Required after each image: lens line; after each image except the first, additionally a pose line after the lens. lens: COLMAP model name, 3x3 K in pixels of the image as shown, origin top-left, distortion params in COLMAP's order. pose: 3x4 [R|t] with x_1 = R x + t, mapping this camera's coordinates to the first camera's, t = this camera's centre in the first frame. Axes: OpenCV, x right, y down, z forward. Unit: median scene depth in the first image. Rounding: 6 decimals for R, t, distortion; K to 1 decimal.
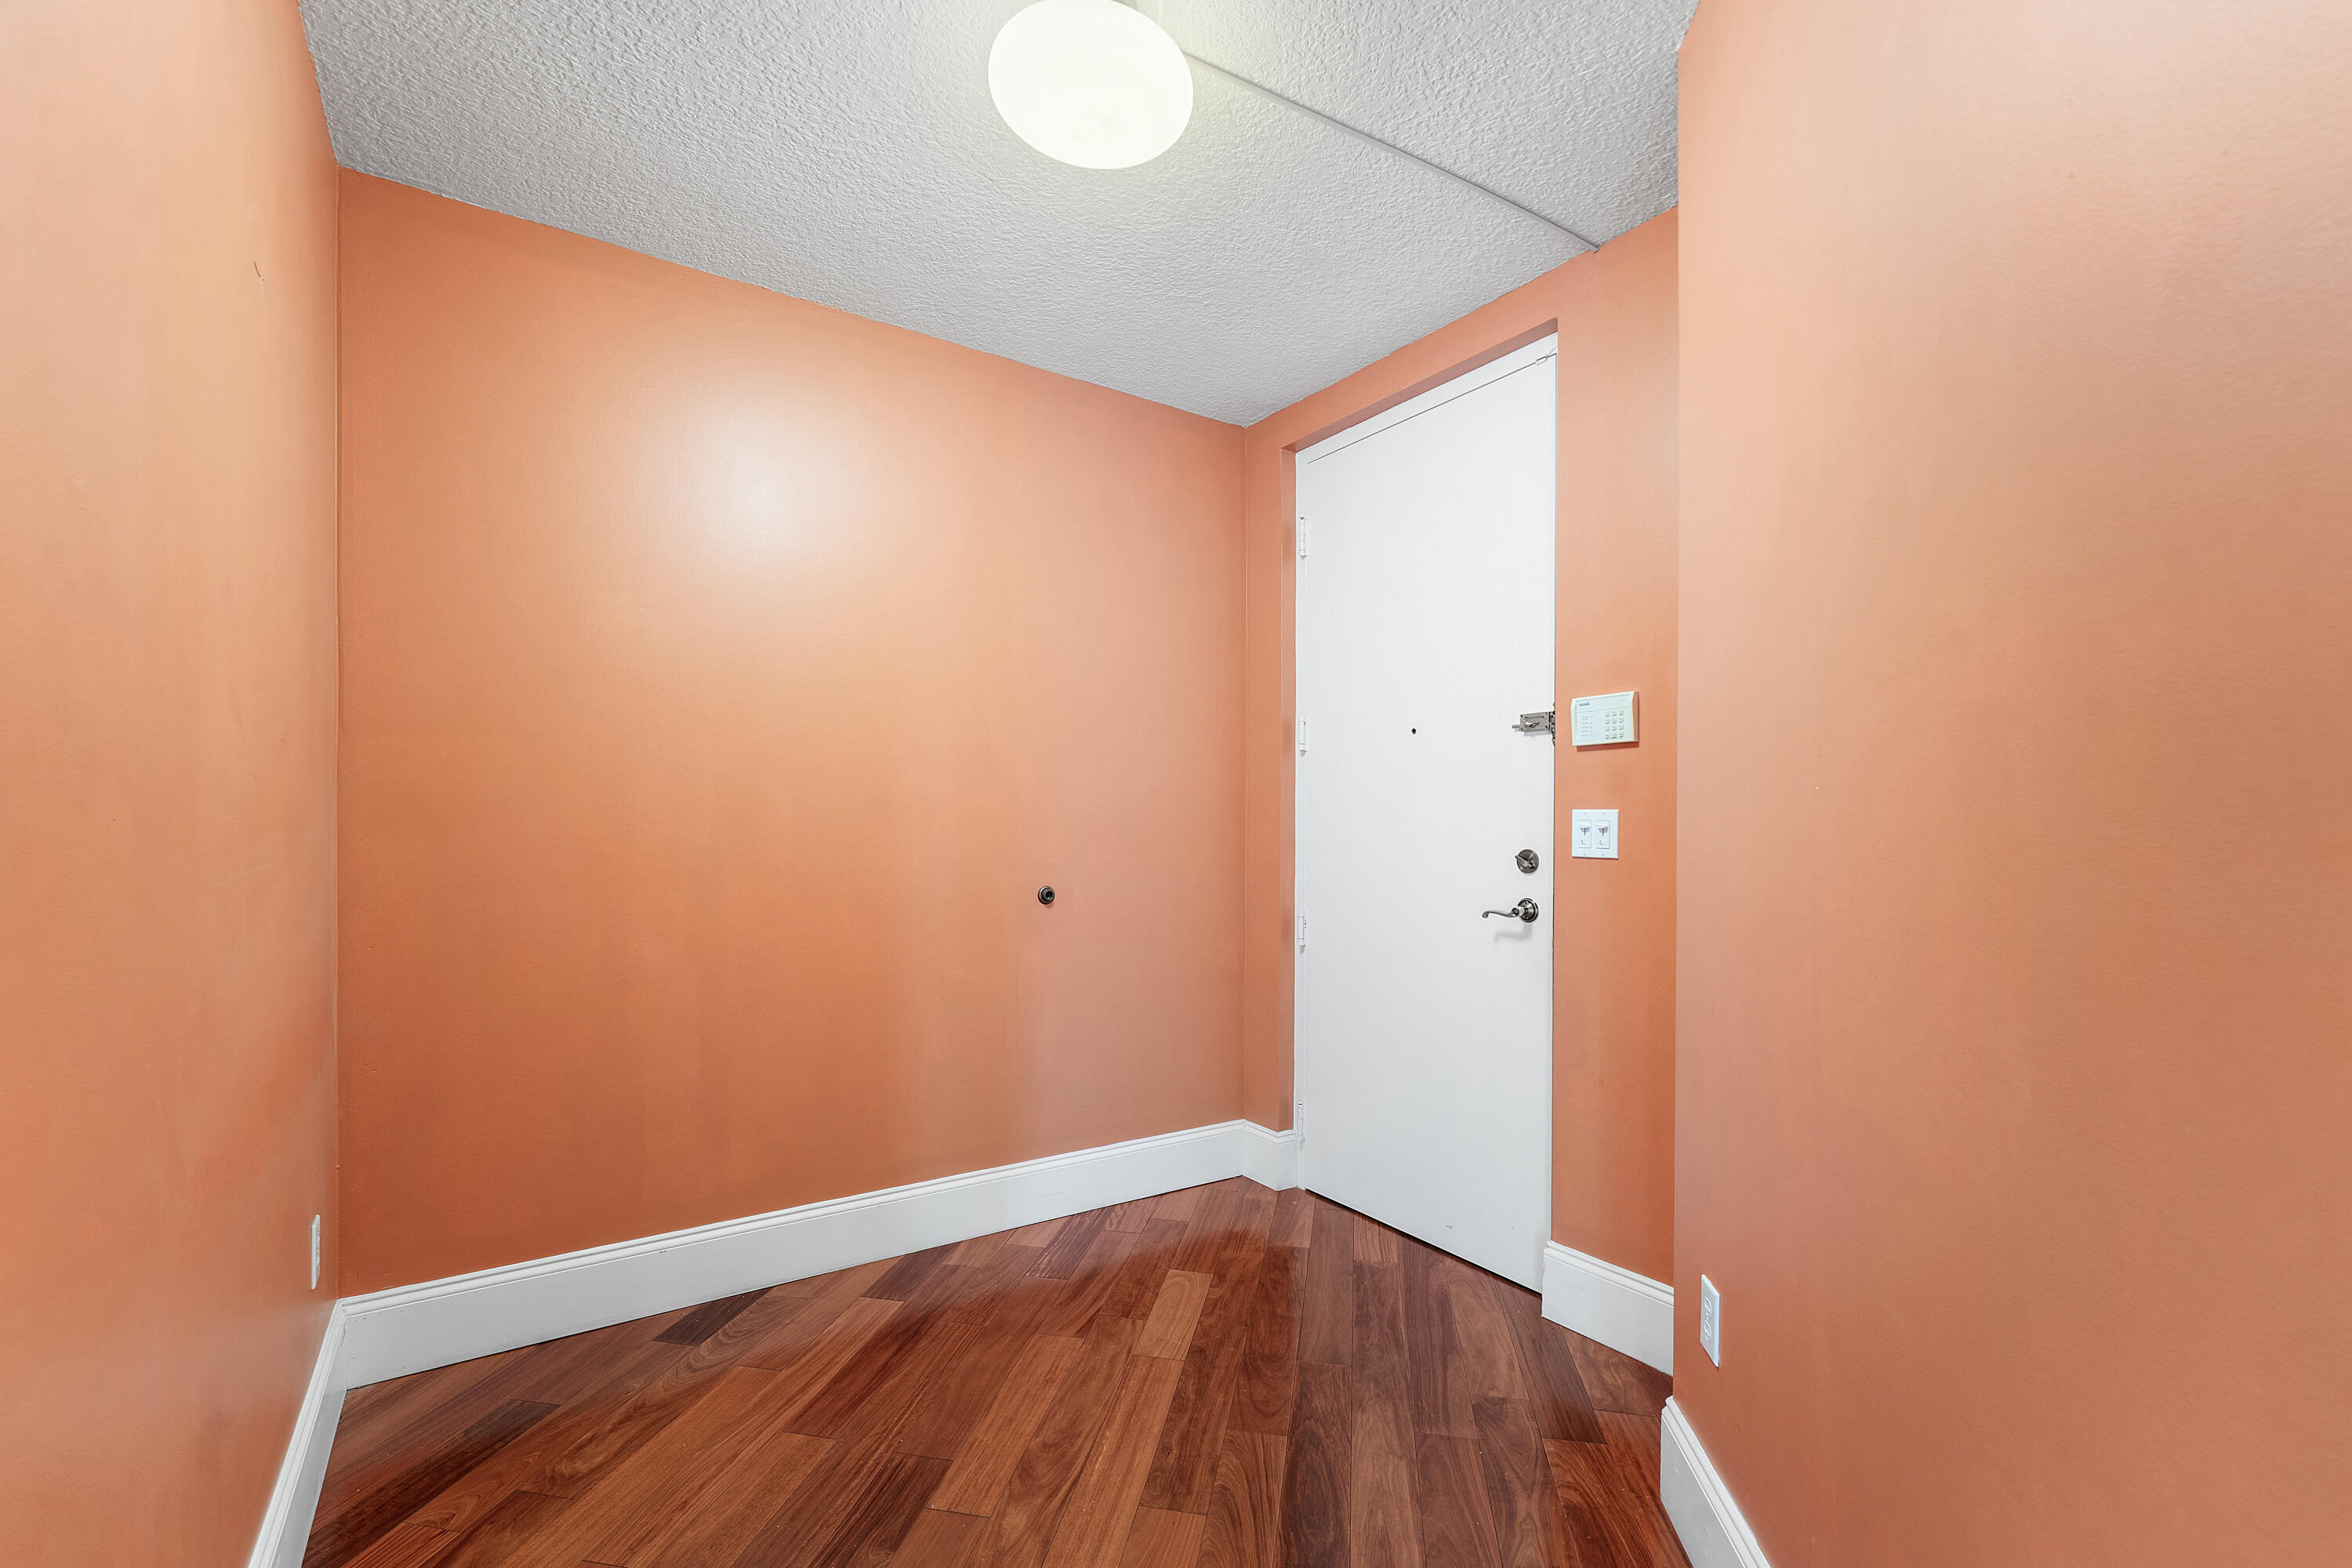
lens RADIAL K [[979.4, 0, 1179.1], [0, 979.4, 802.6], [0, 0, 1]] dist [0.000388, 0.000156]
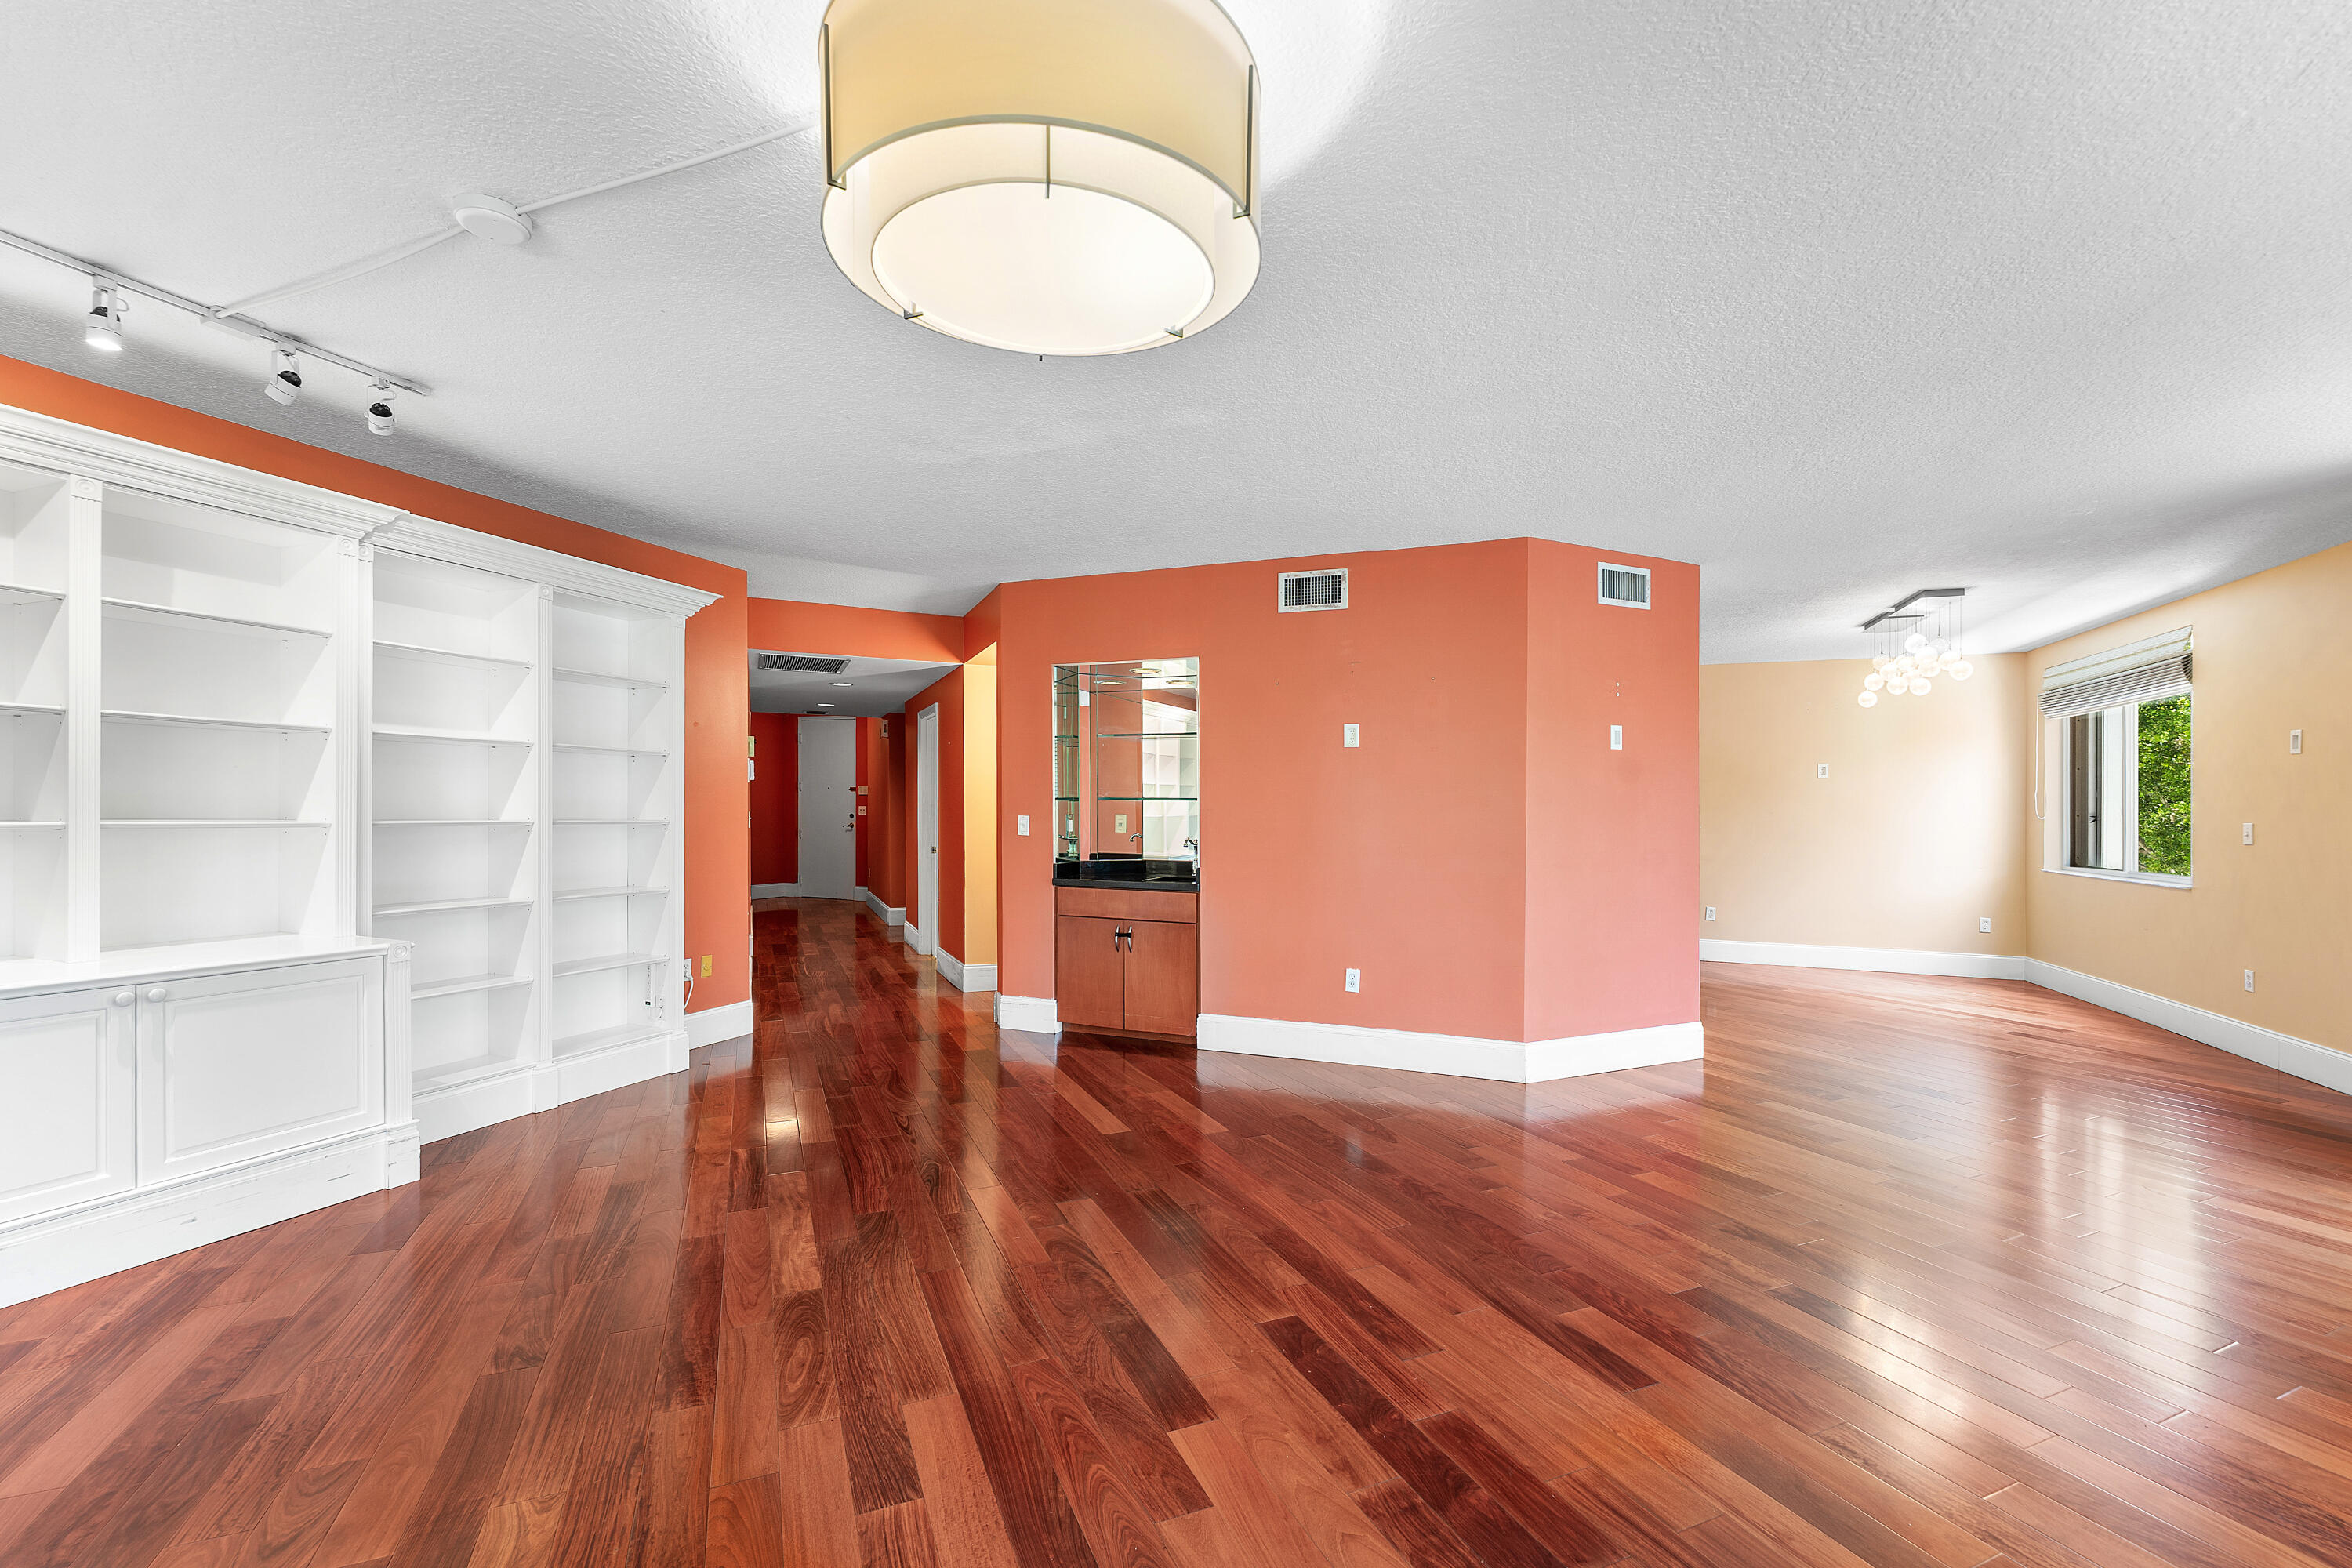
lens RADIAL K [[979.4, 0, 1179.1], [0, 979.4, 802.6], [0, 0, 1]] dist [0.000388, 0.000156]
pose [[0.842467, -0.002066, 0.538744, -0.919215], [-0.013834, 0.999580, 0.025467, -0.159077], [-0.538570, -0.028908, 0.842084, -4.059474]]
